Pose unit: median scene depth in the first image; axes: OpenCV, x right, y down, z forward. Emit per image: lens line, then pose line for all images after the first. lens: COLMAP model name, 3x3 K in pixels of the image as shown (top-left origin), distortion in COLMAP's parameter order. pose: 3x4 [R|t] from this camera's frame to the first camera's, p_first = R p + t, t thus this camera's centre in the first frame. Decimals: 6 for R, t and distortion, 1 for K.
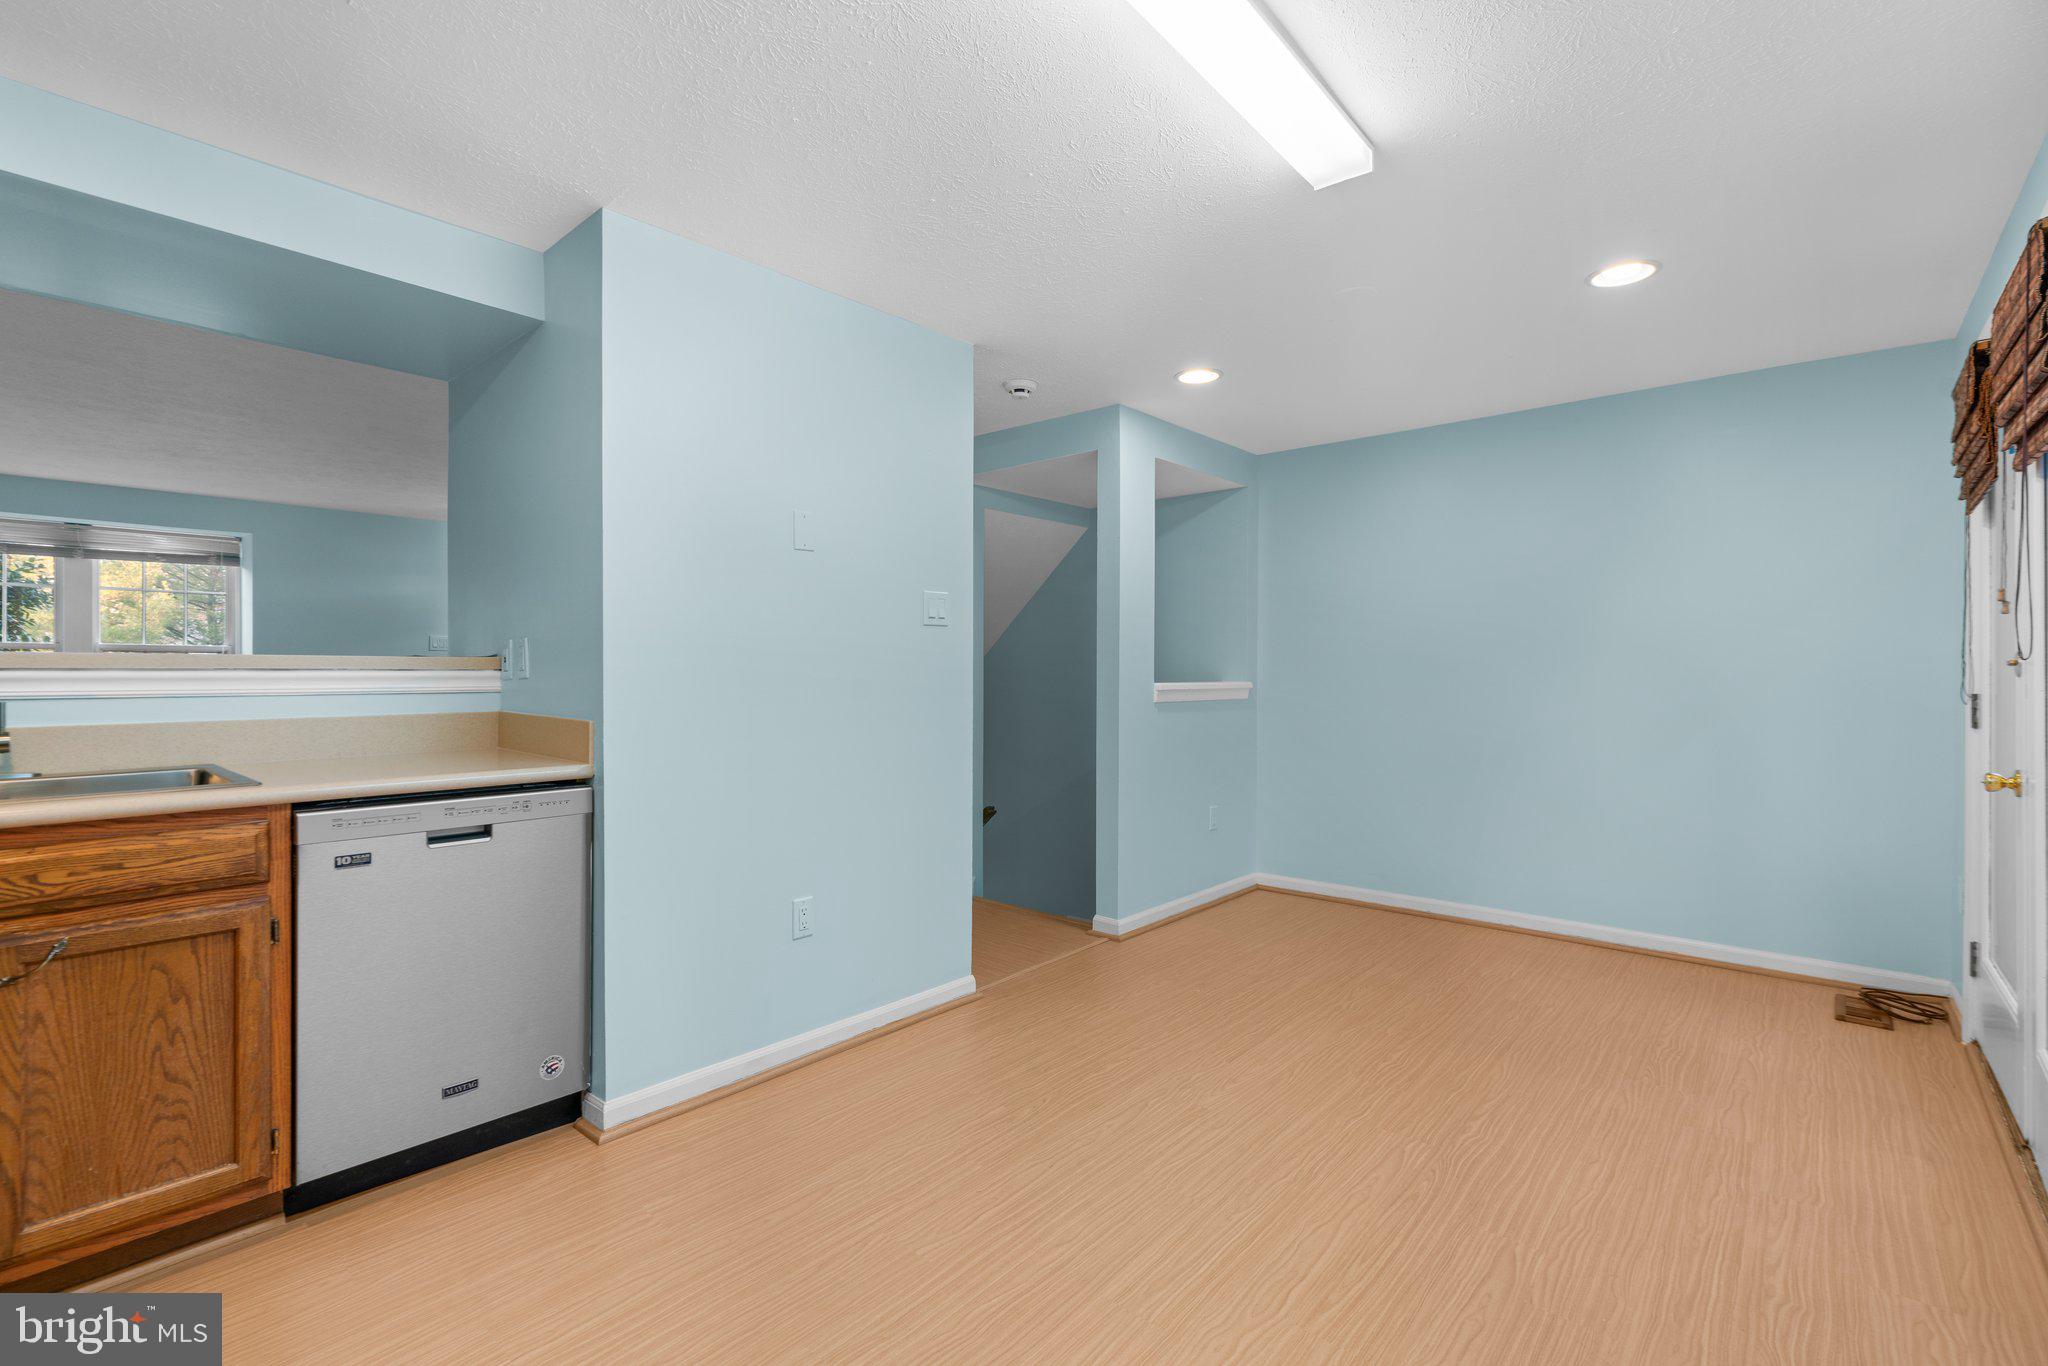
lens RADIAL K [[918.0, 0, 1015.8], [0, 918.0, 678.6], [0, 0, 1]] dist [-0.010226, 0.003697]
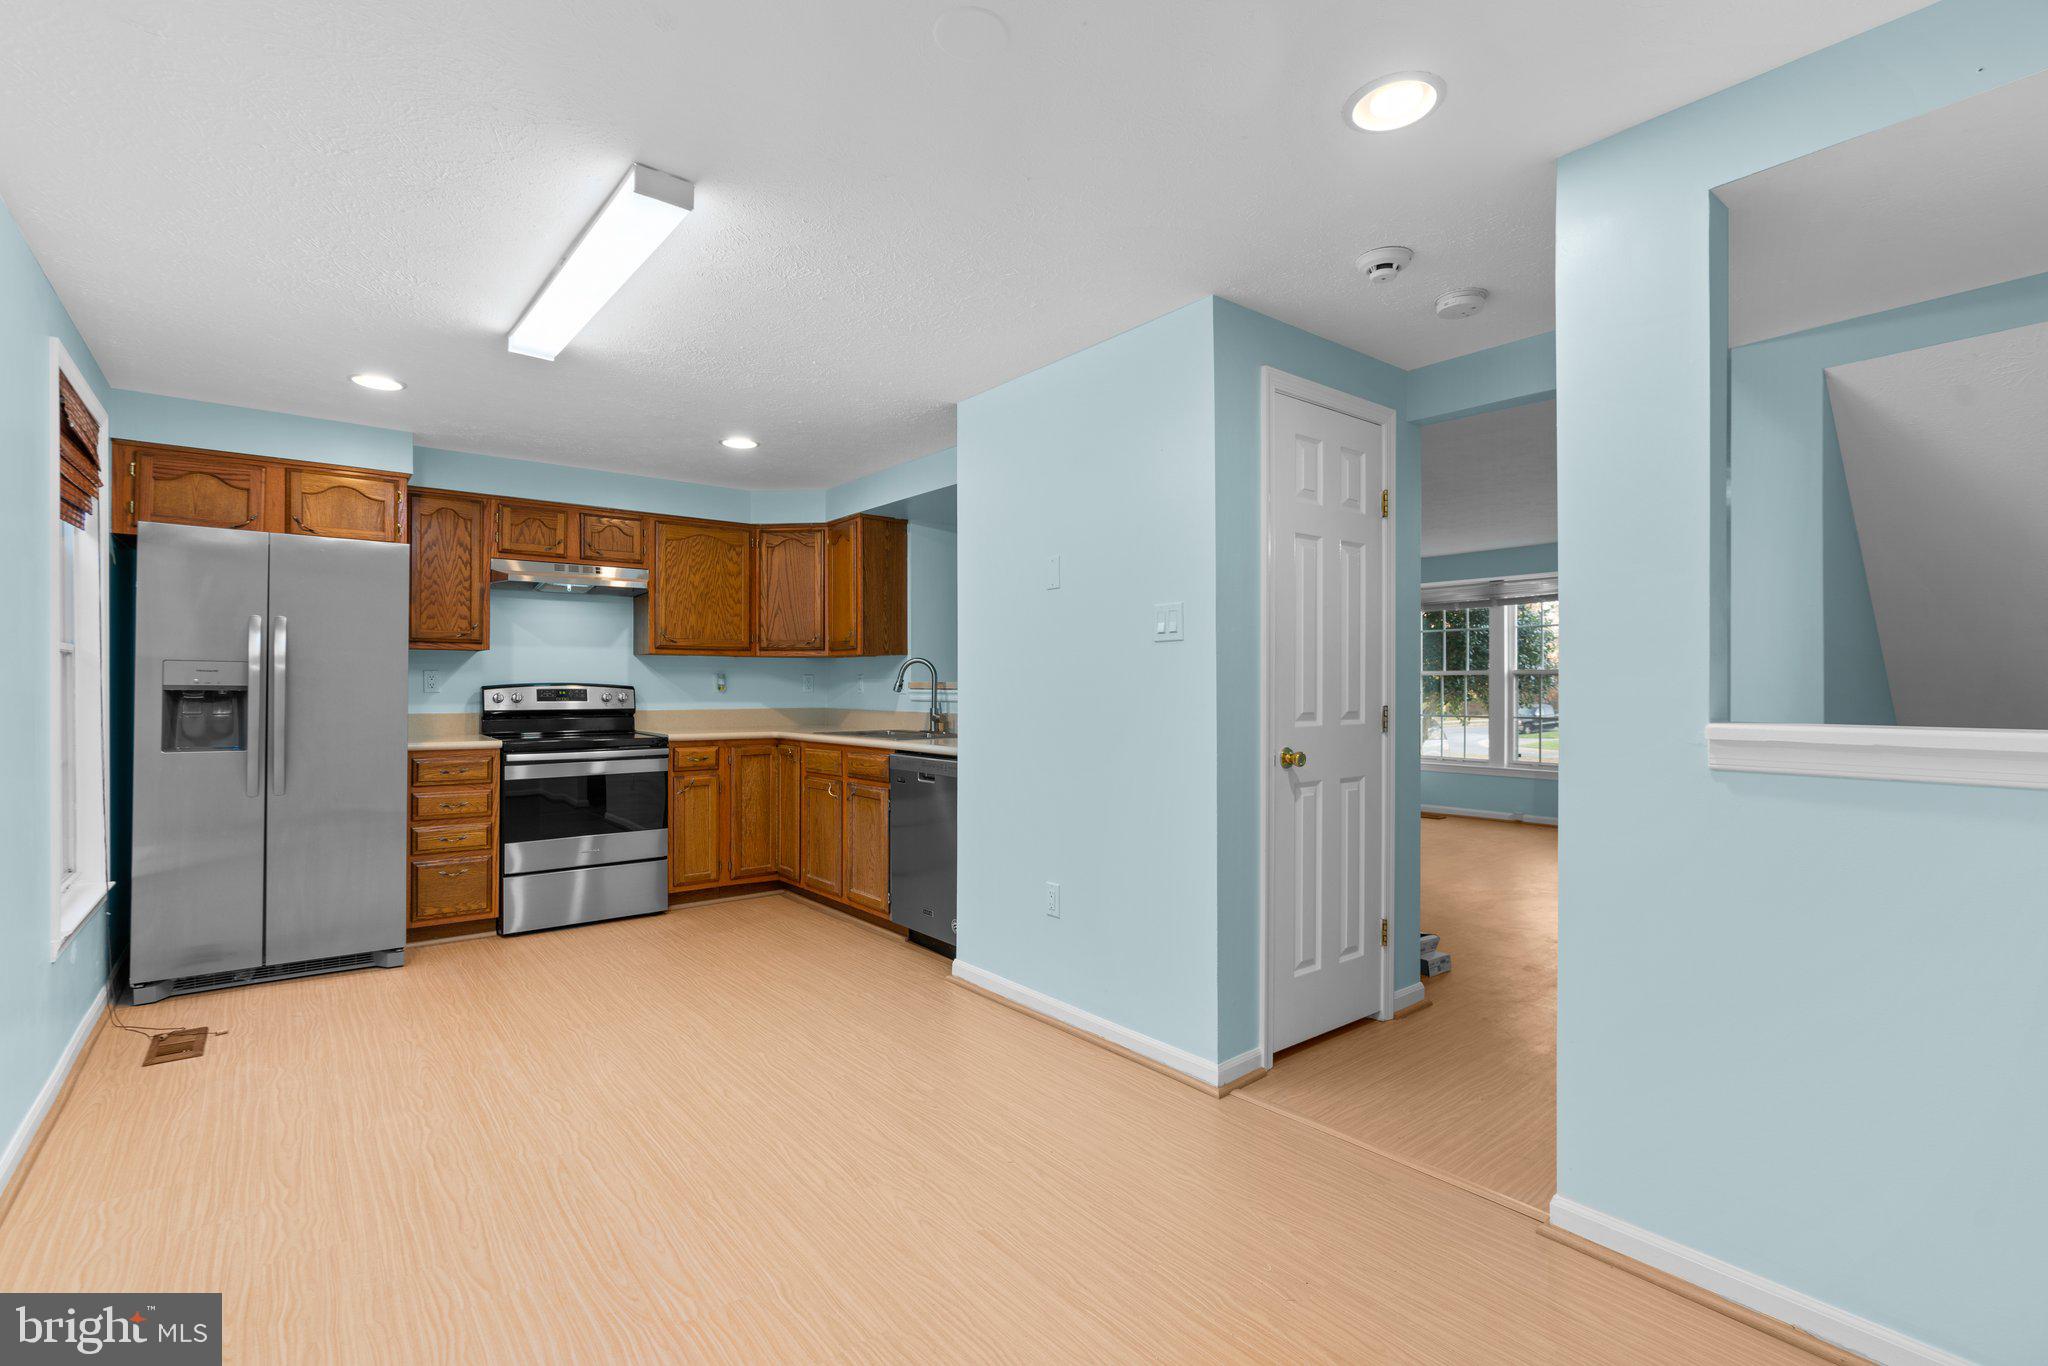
lens RADIAL K [[929.2, 0, 1012.0], [0, 929.2, 689.0], [0, 0, 1]] dist [0.001019, 0.000749]
pose [[-0.179164, -0.000296, -0.983819, 1.318658], [-0.009187, 0.999957, 0.001372, -0.016729], [0.983776, 0.009285, -0.179159, 1.598007]]
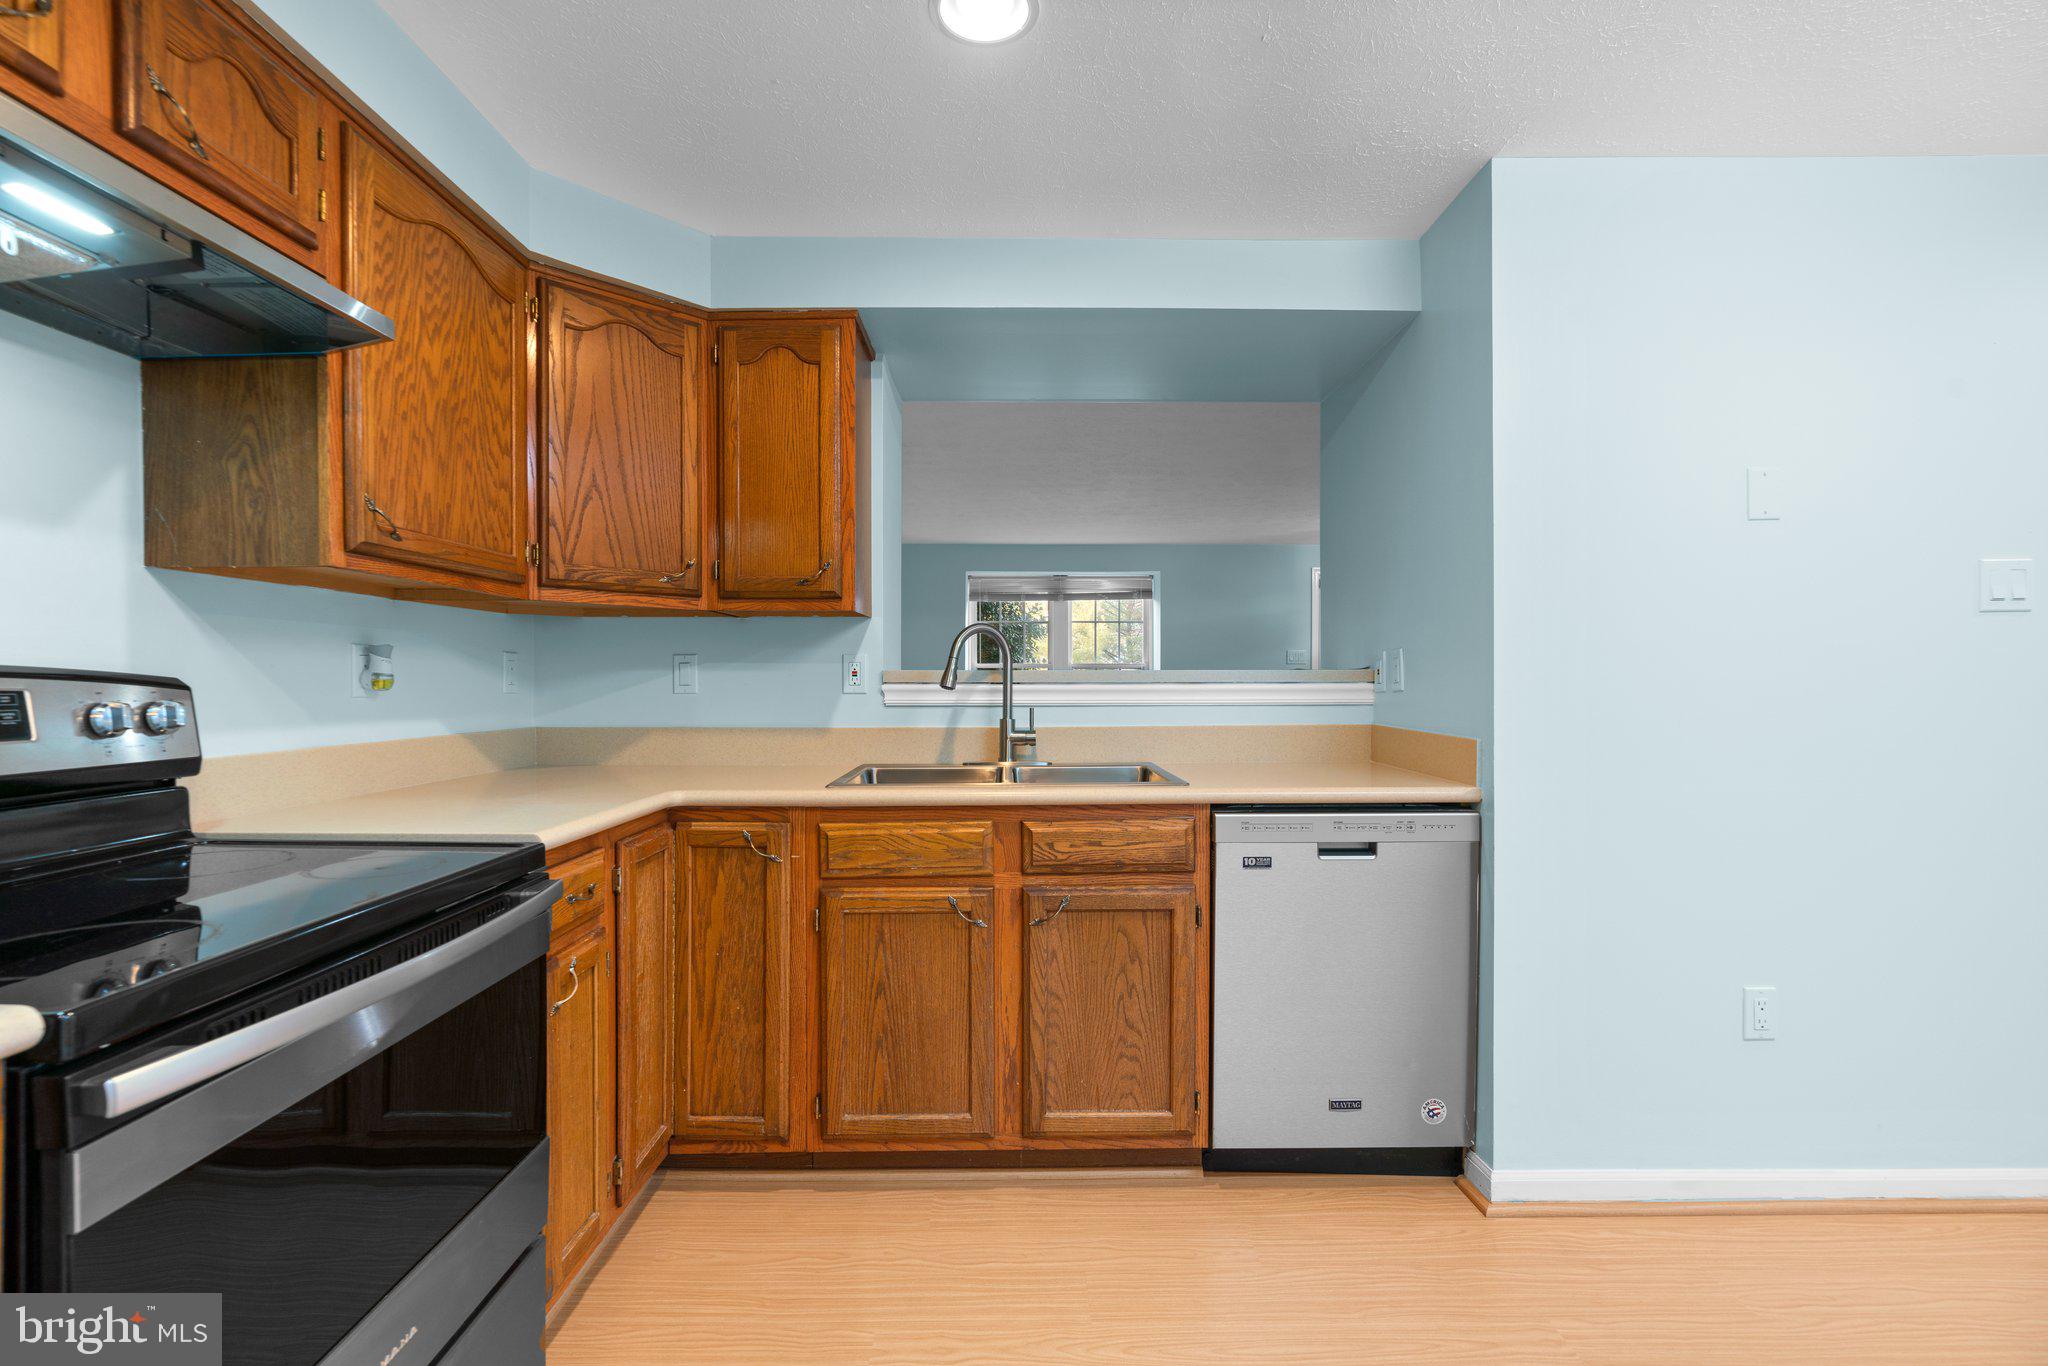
lens RADIAL K [[930.1, 0, 1011.1], [0, 930.1, 690.2], [0, 0, 1]] dist [-0.006007, 0.000791]
pose [[0.662540, 0.002314, -0.749023, -0.100611], [-0.001075, 0.999997, 0.002138, -0.003771], [0.749026, -0.000611, 0.662540, 0.064796]]
